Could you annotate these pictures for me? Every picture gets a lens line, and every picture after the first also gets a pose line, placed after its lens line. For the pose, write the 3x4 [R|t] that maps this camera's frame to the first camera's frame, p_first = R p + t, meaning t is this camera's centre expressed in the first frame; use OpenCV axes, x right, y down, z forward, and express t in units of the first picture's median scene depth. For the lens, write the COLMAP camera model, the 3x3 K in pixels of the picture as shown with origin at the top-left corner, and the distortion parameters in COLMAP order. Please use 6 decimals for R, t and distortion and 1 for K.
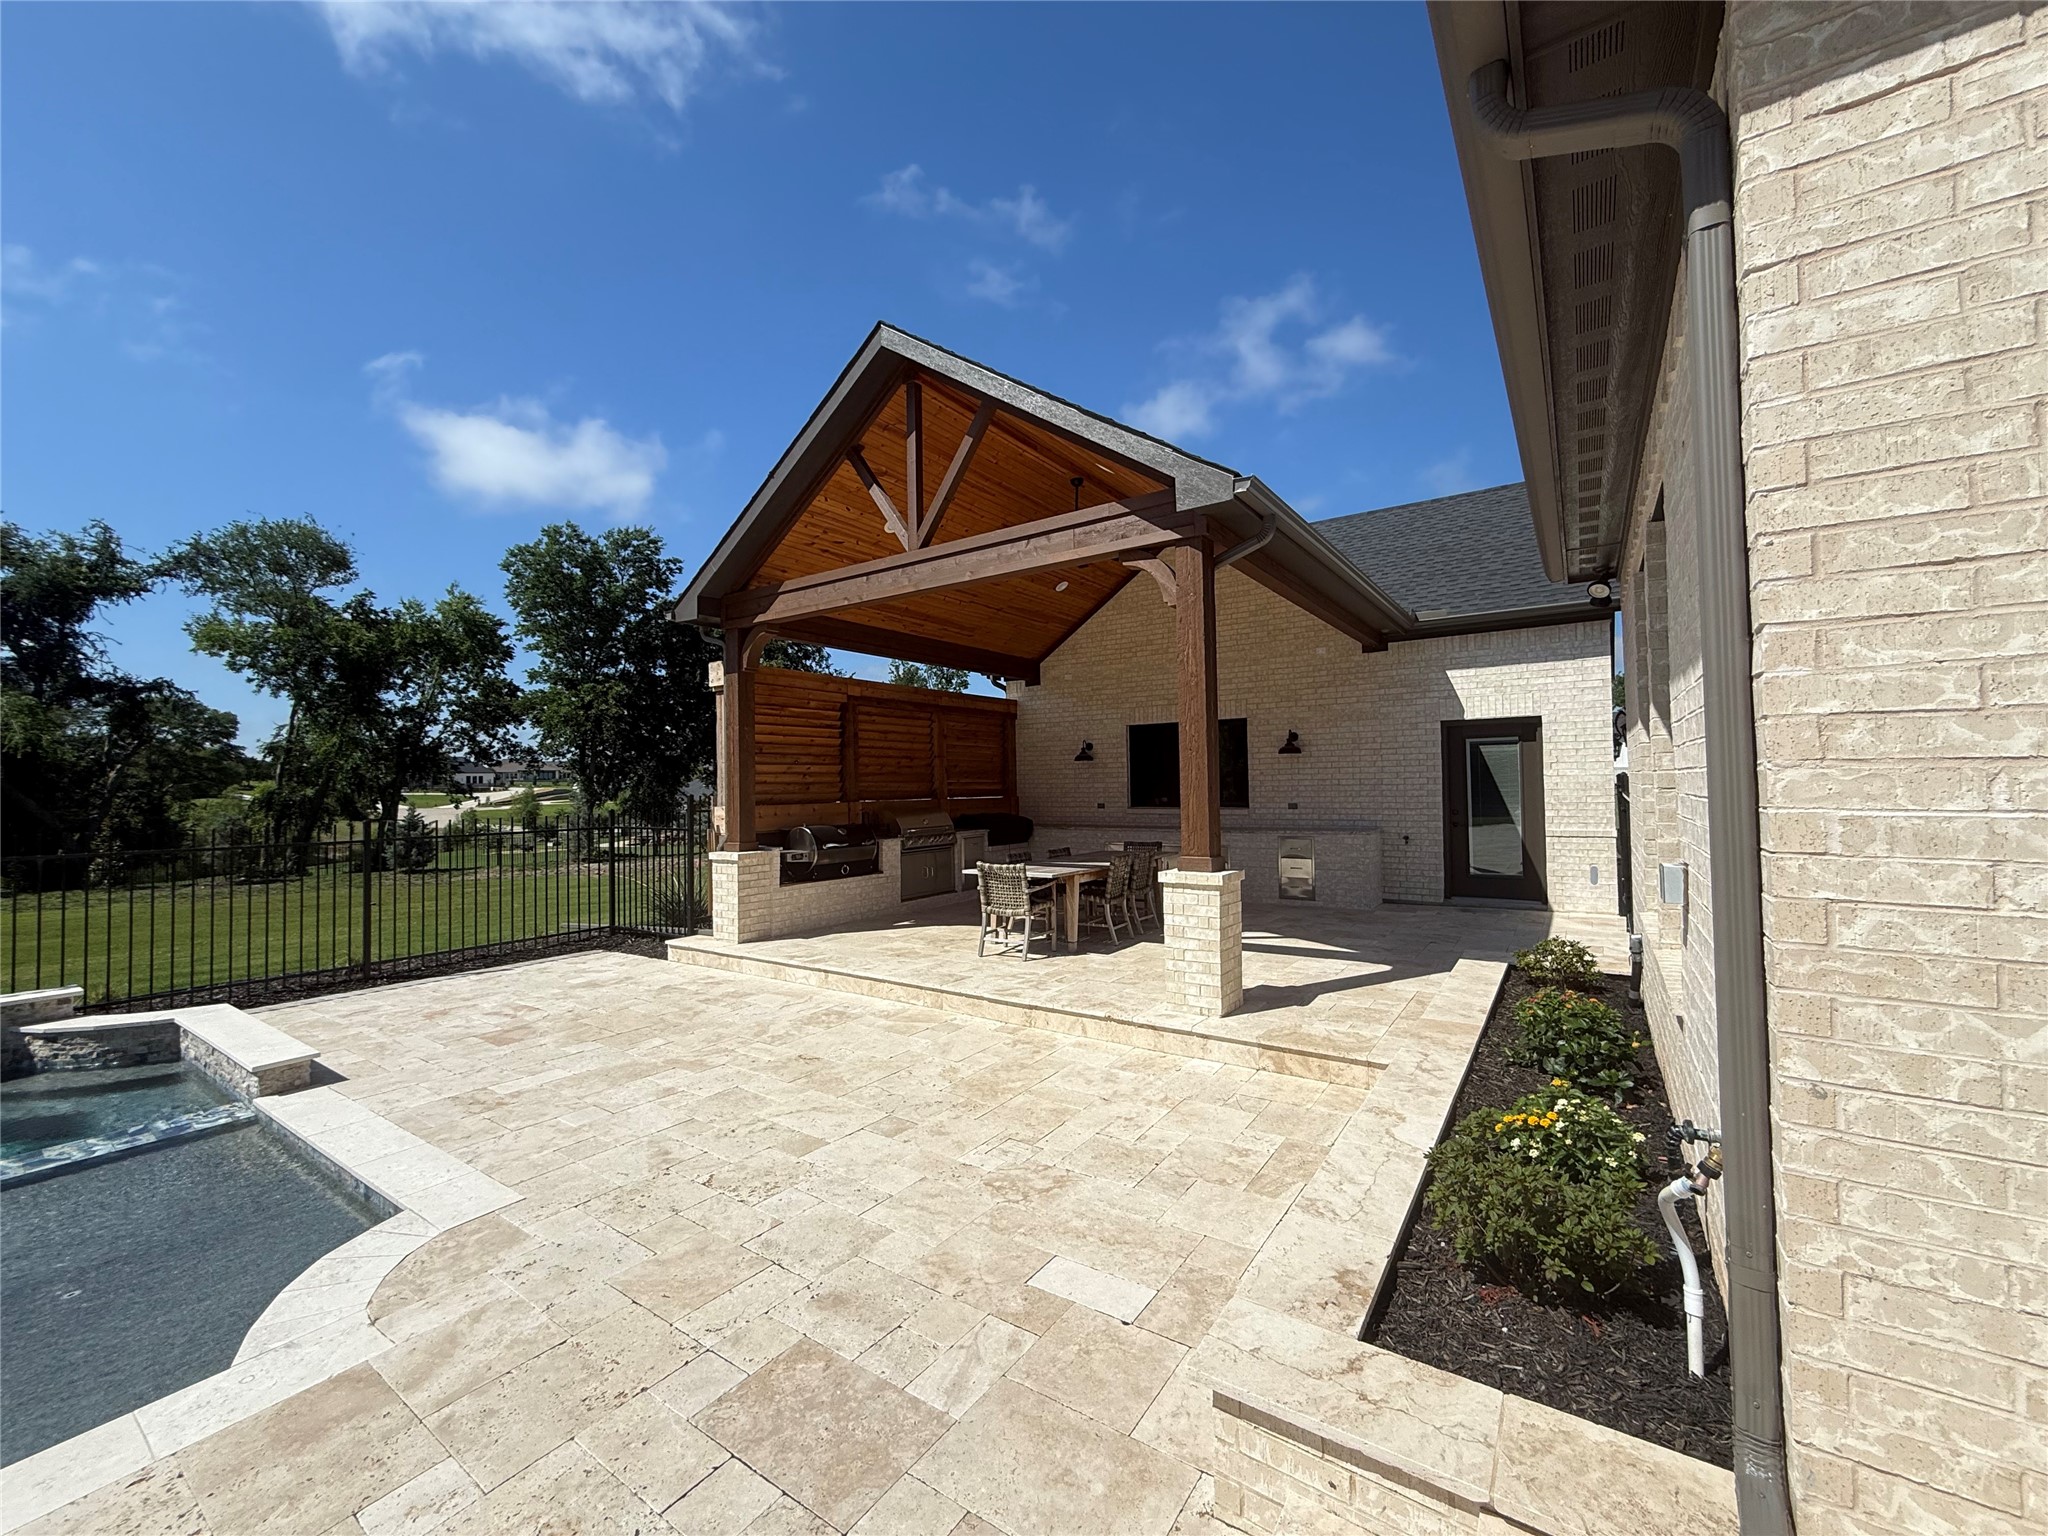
lens RADIAL K [[815.3, 0, 1022.5], [0, 815.3, 766.6], [0, 0, 1]] dist [-0.000203, 0.000234]
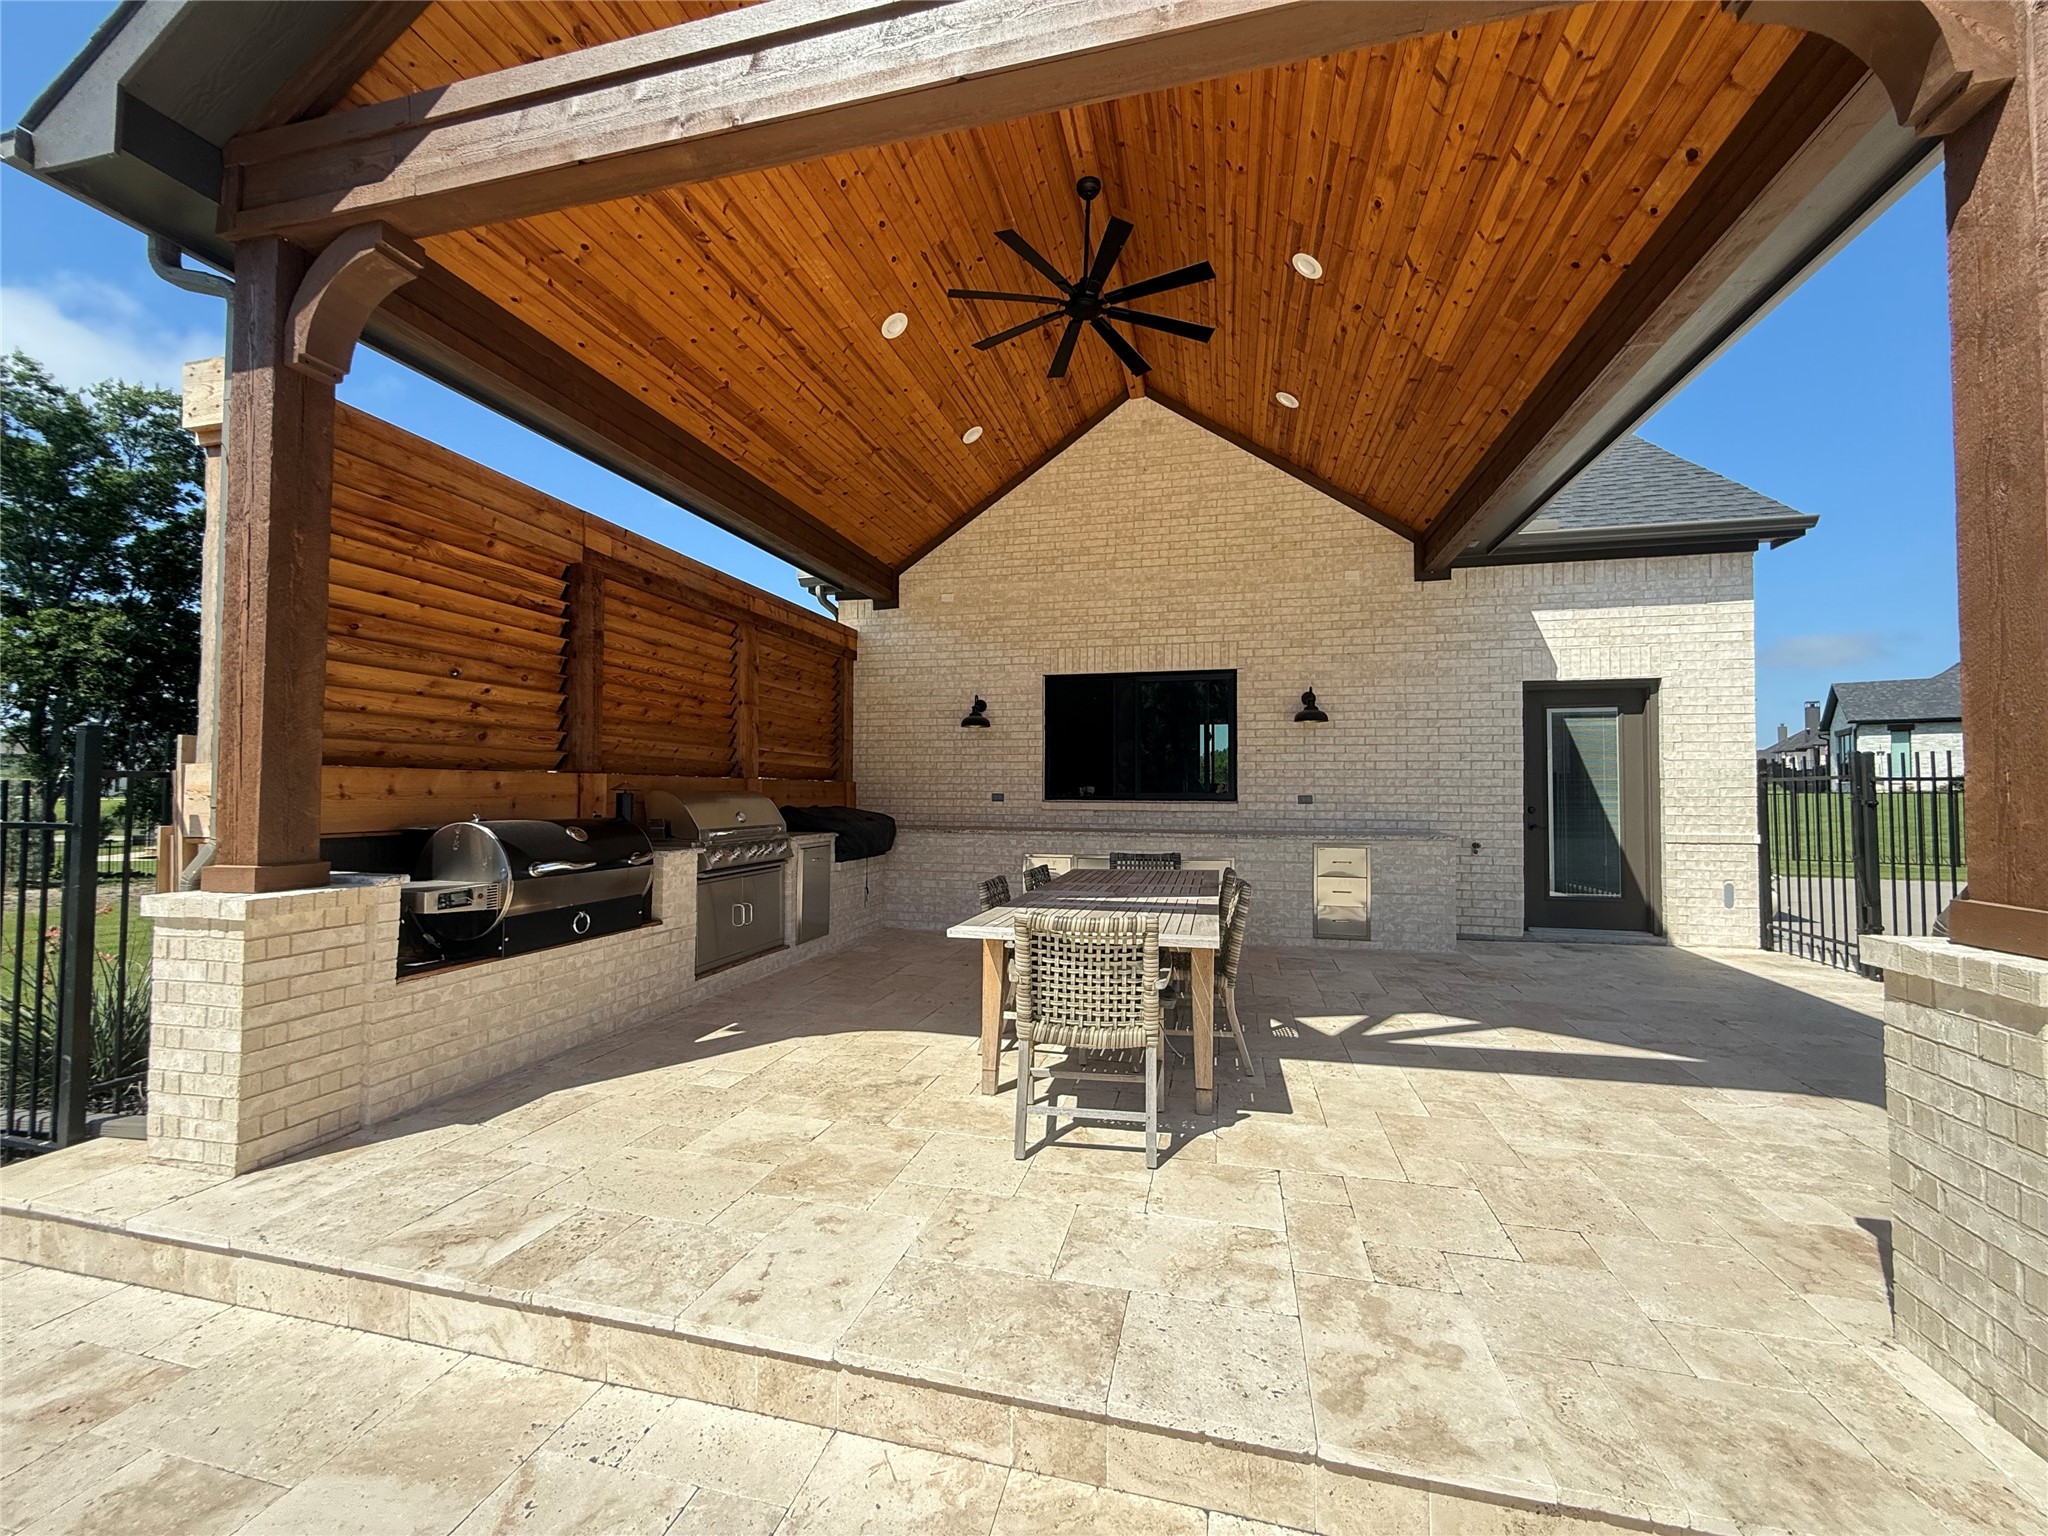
lens RADIAL K [[815.3, 0, 1022.5], [0, 815.3, 766.6], [0, 0, 1]] dist [-0.000203, 0.000234]
pose [[0.934826, 0.031673, 0.353690, -0.143922], [-0.028346, 0.999492, -0.014584, 0.040606], [-0.353972, 0.003608, 0.935249, 0.479166]]
